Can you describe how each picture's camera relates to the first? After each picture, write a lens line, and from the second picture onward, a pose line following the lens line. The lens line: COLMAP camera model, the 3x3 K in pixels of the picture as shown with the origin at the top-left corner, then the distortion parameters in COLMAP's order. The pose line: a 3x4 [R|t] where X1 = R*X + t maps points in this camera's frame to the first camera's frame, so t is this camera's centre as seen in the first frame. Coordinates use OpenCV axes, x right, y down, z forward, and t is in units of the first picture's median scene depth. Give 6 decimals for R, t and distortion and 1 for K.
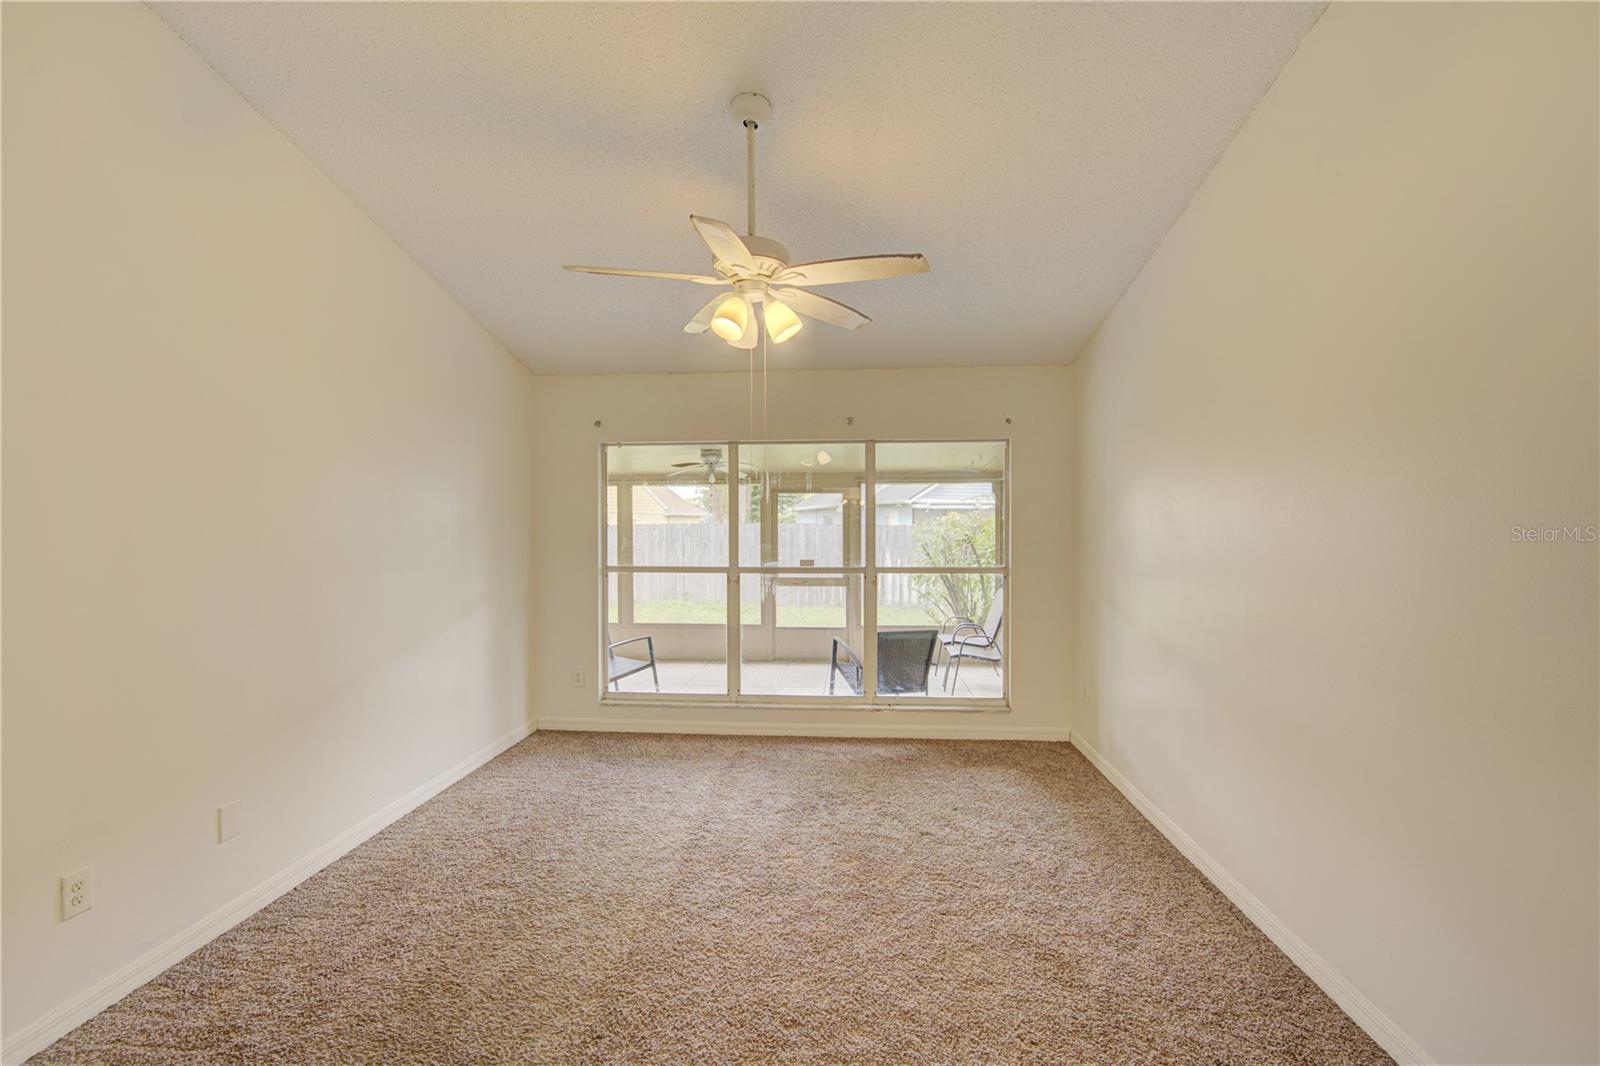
lens RADIAL K [[757.4, 0, 799.1], [0, 757.4, 543.1], [0, 0, 1]] dist [0.000937, -0.000117]
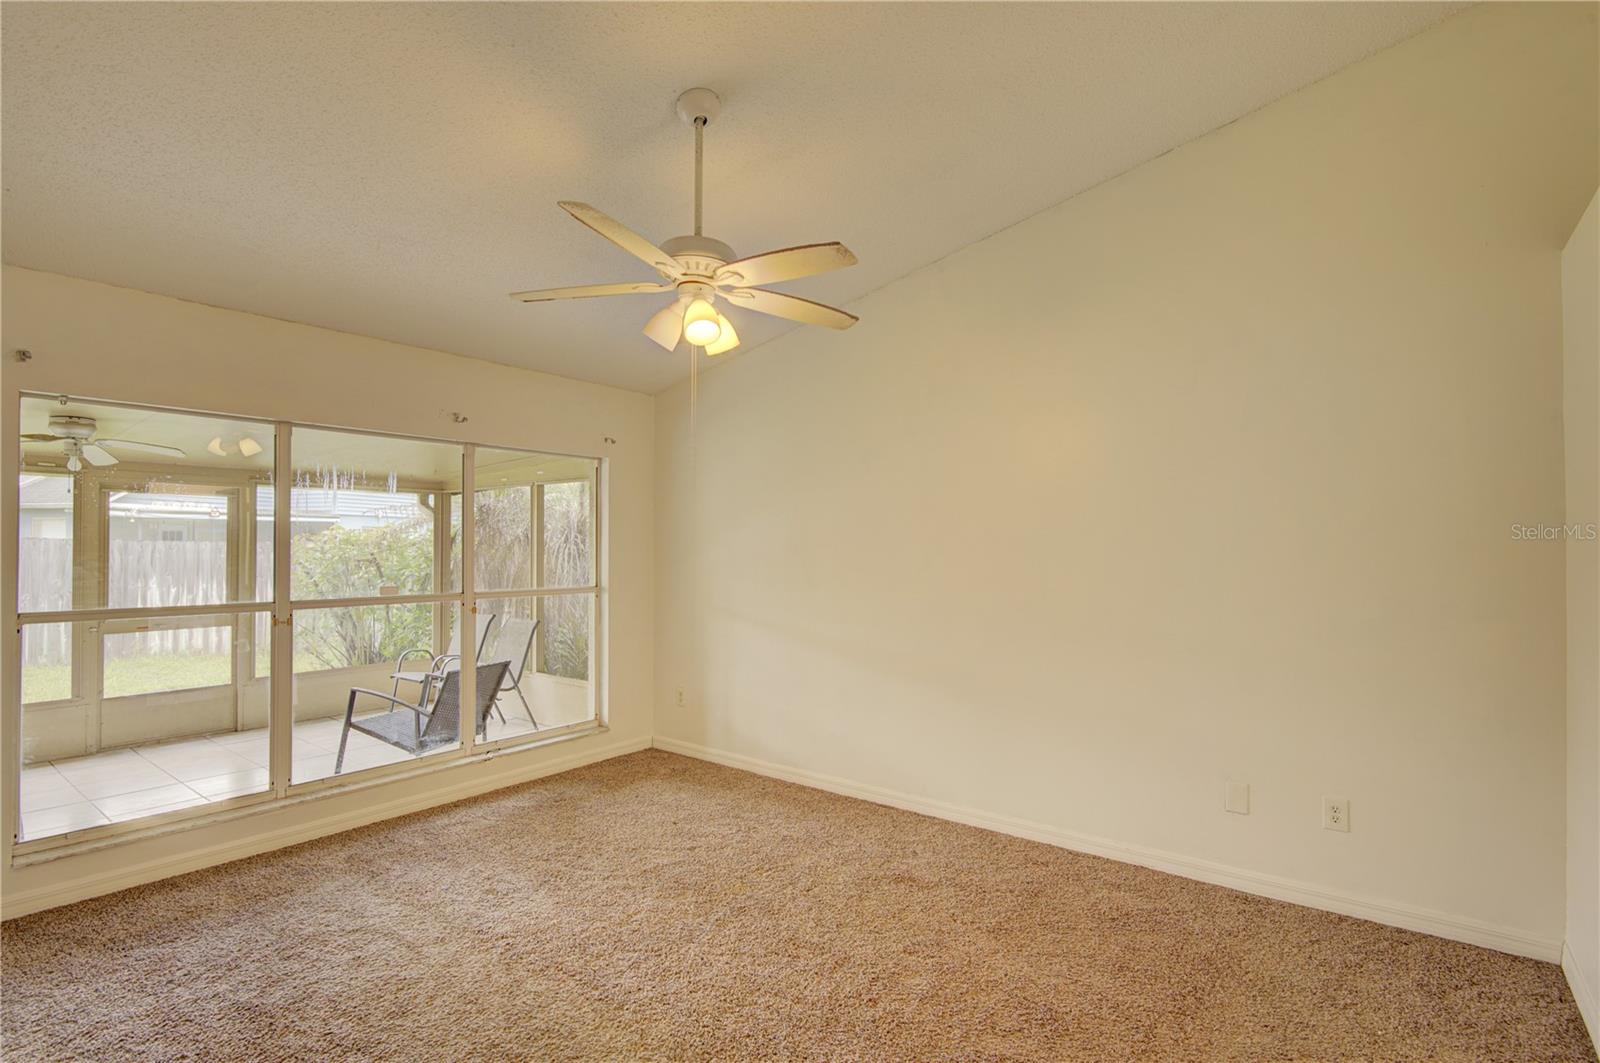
lens RADIAL K [[813.0, 0, 800.0], [0, 813.0, 531.5], [0, 0, 1]] dist [-0.013853, -0.001232]
pose [[0.503878, 0.018808, 0.863570, -0.507802], [0.013219, 0.999478, -0.029482, -0.004470], [-0.863674, 0.026271, 0.503366, 0.229709]]
